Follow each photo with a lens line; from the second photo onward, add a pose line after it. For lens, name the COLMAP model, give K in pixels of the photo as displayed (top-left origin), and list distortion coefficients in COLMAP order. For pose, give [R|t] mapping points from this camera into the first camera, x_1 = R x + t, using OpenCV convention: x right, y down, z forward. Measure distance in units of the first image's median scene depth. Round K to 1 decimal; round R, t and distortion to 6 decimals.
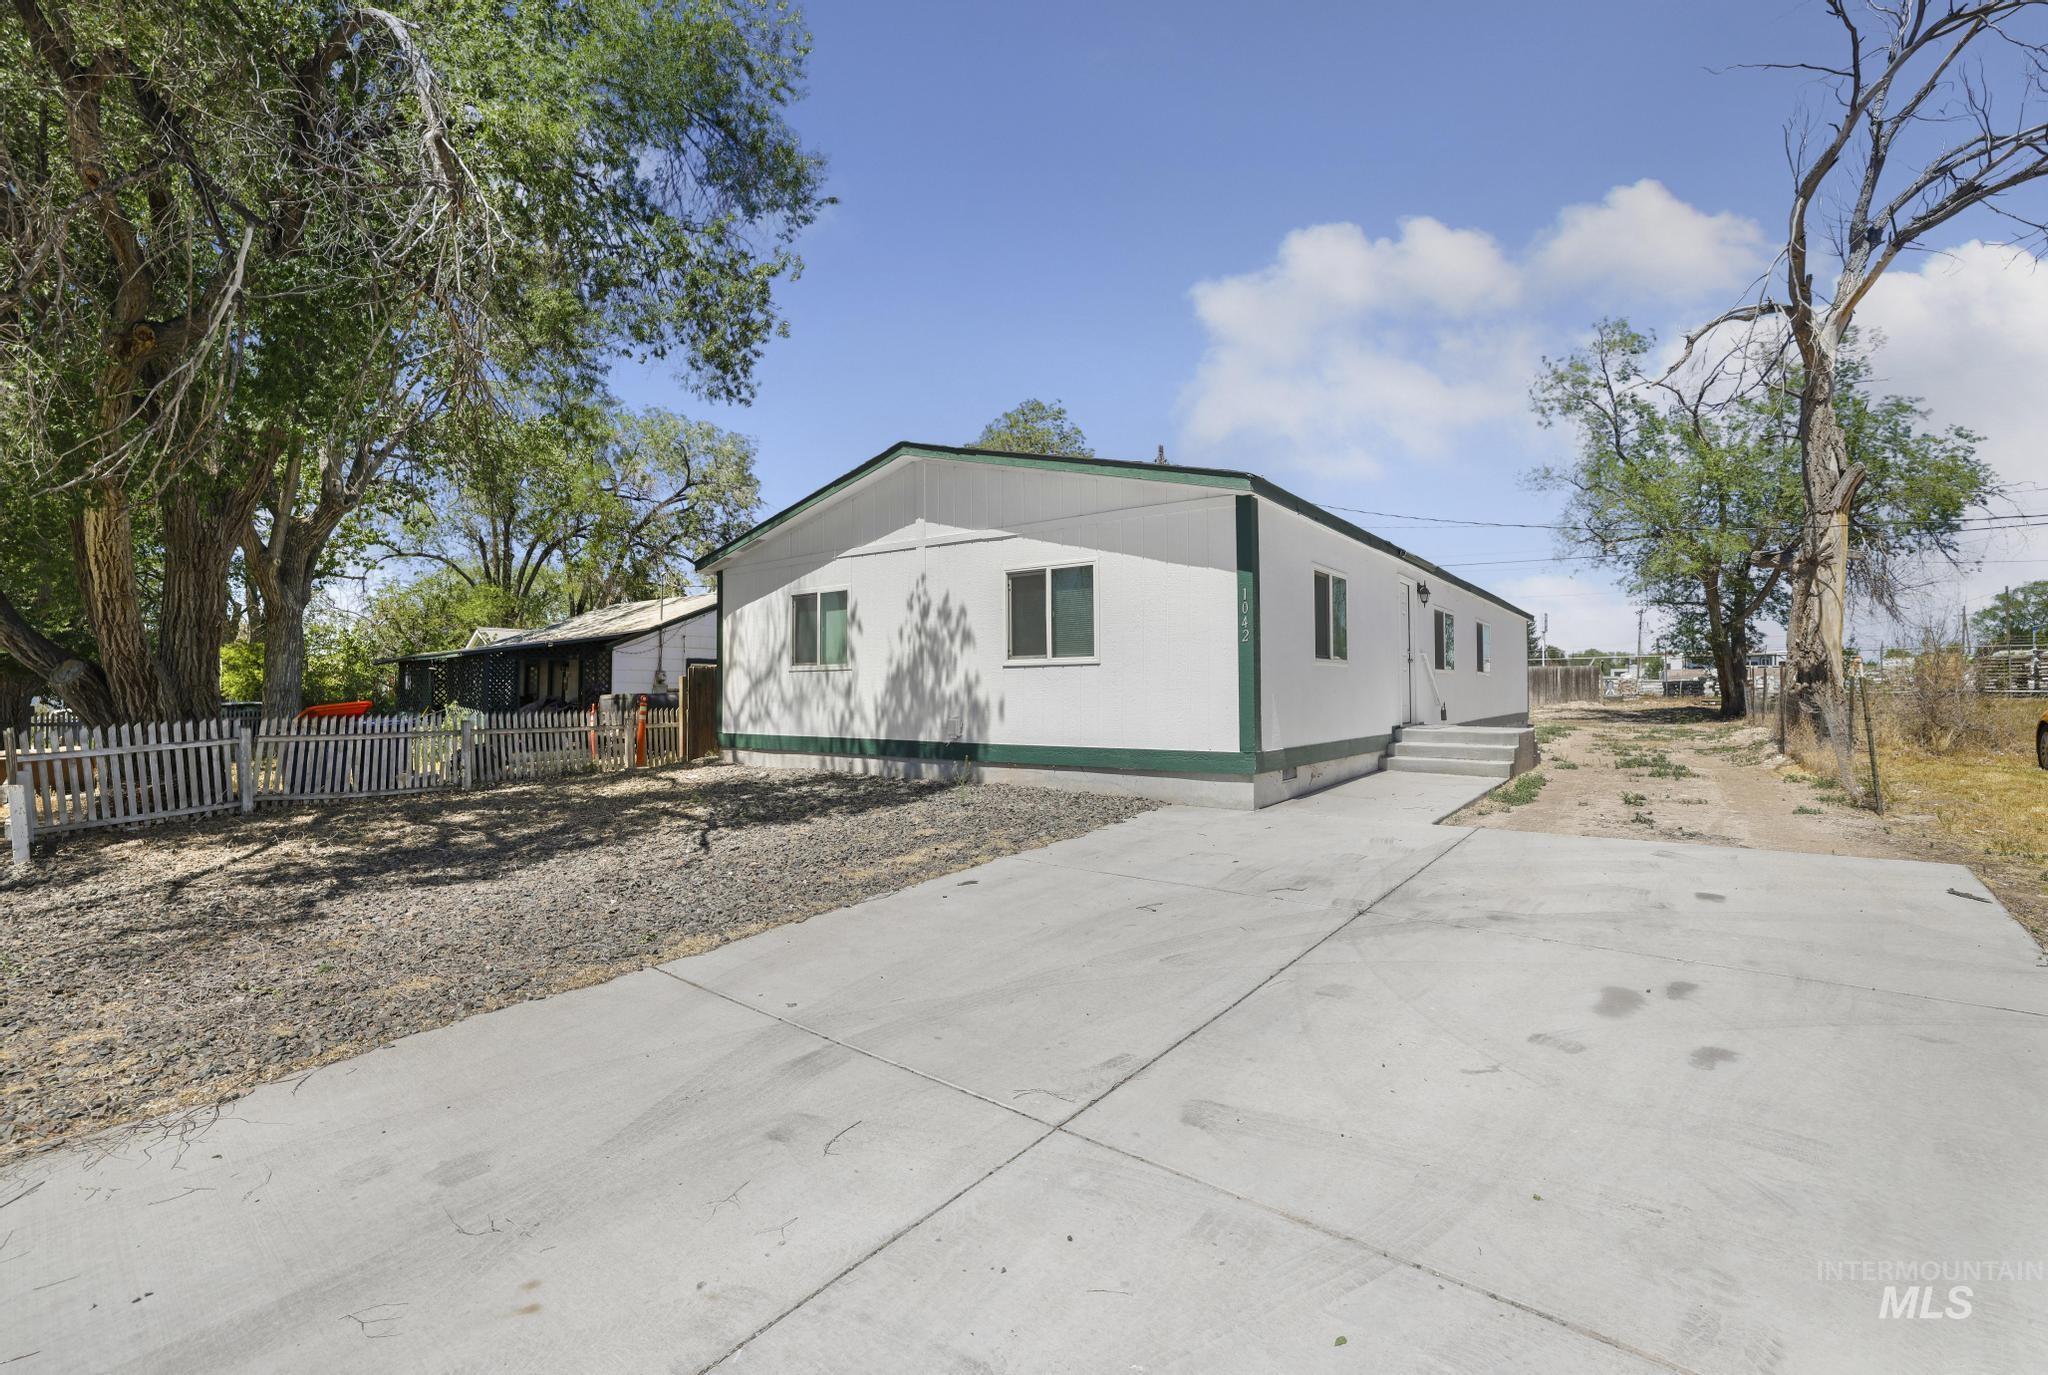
lens RADIAL K [[888.7, 0, 1019.9], [0, 888.7, 669.3], [0, 0, 1]] dist [-0.052368, 0.017325]
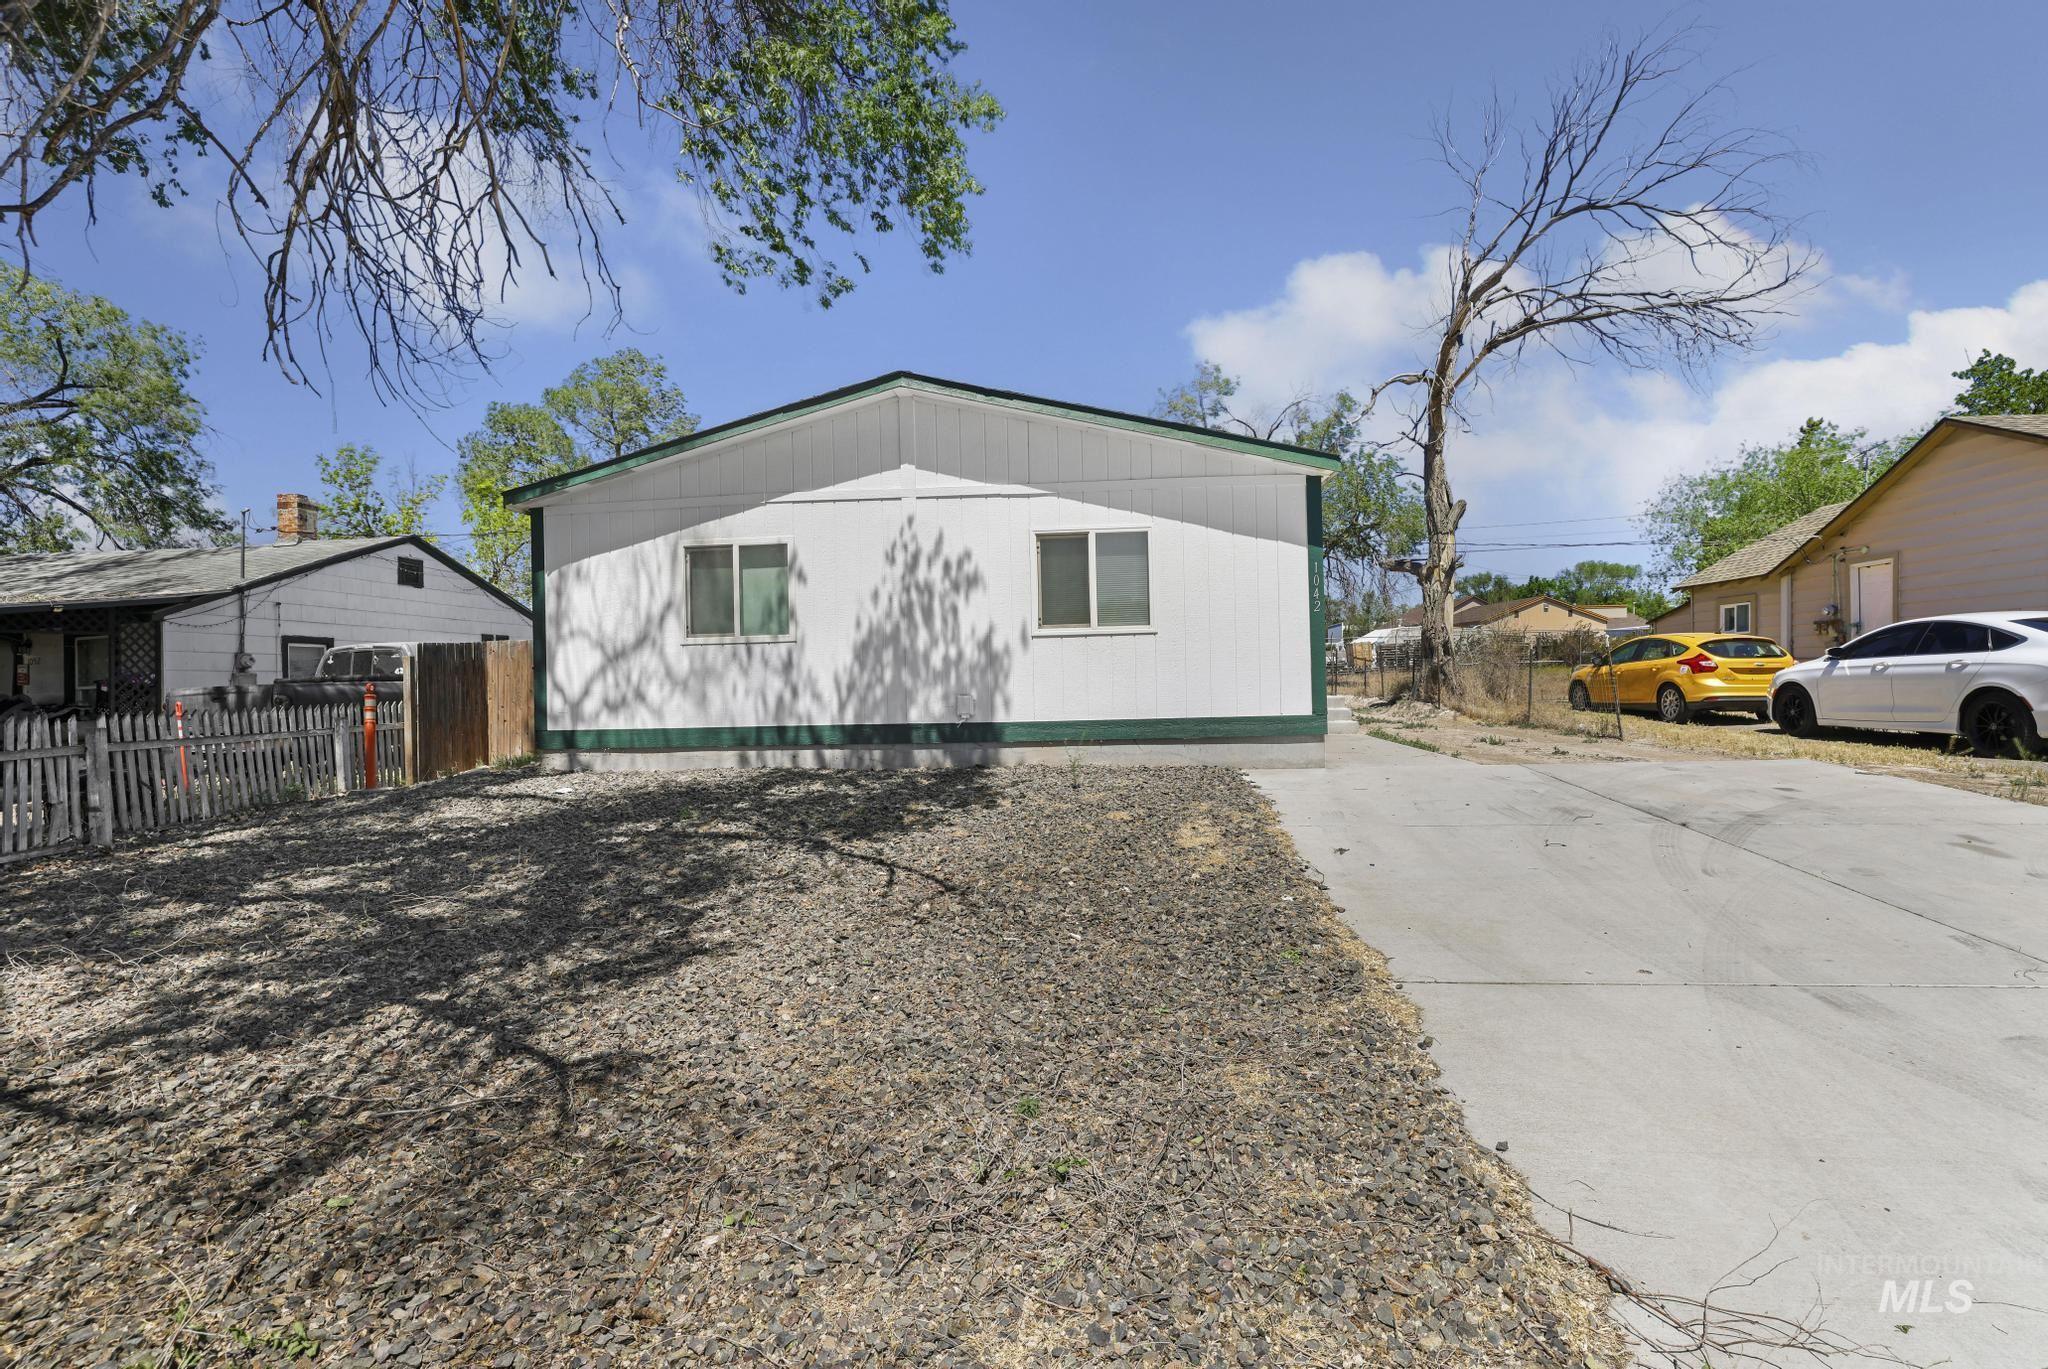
lens RADIAL K [[888.7, 0, 1019.9], [0, 888.7, 666.3], [0, 0, 1]] dist [-0.052368, 0.017325]
pose [[0.844450, -0.009261, 0.535555, -0.449844], [0.005688, 0.999949, 0.008324, 0.017530], [-0.535605, -0.003983, 0.844459, 0.203705]]
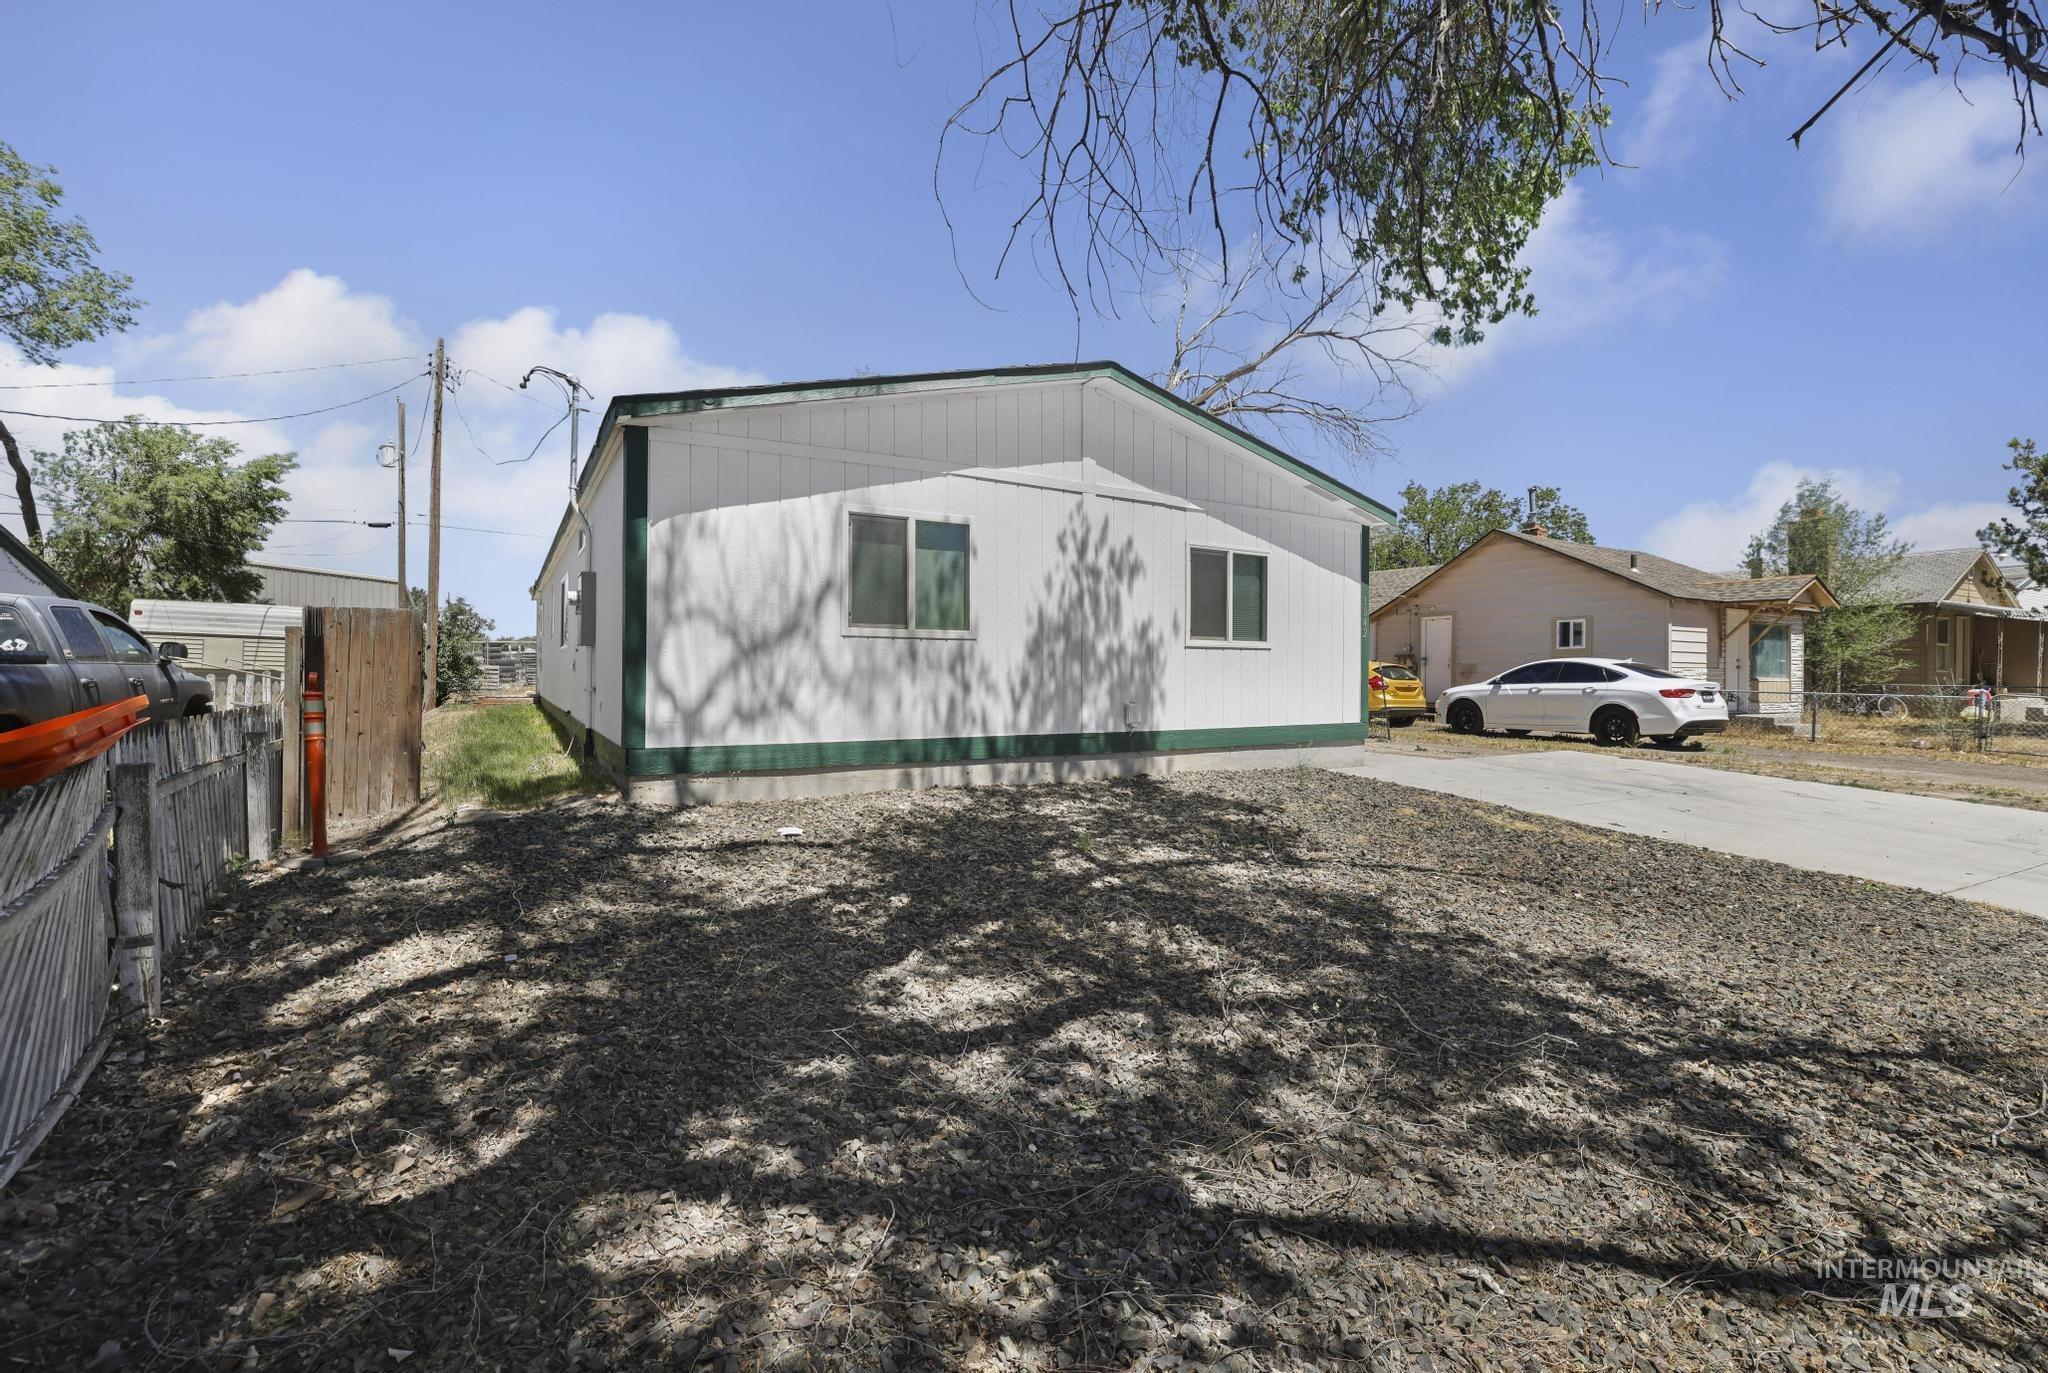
lens RADIAL K [[892.9, 0, 1019.8], [0, 892.9, 678.3], [0, 0, 1]] dist [-0.053920, 0.019744]
pose [[0.383162, 0.000898, 0.923681, -0.826638], [-0.031097, 0.999445, 0.011928, 0.021126], [-0.923158, -0.033294, 0.382977, 0.692411]]
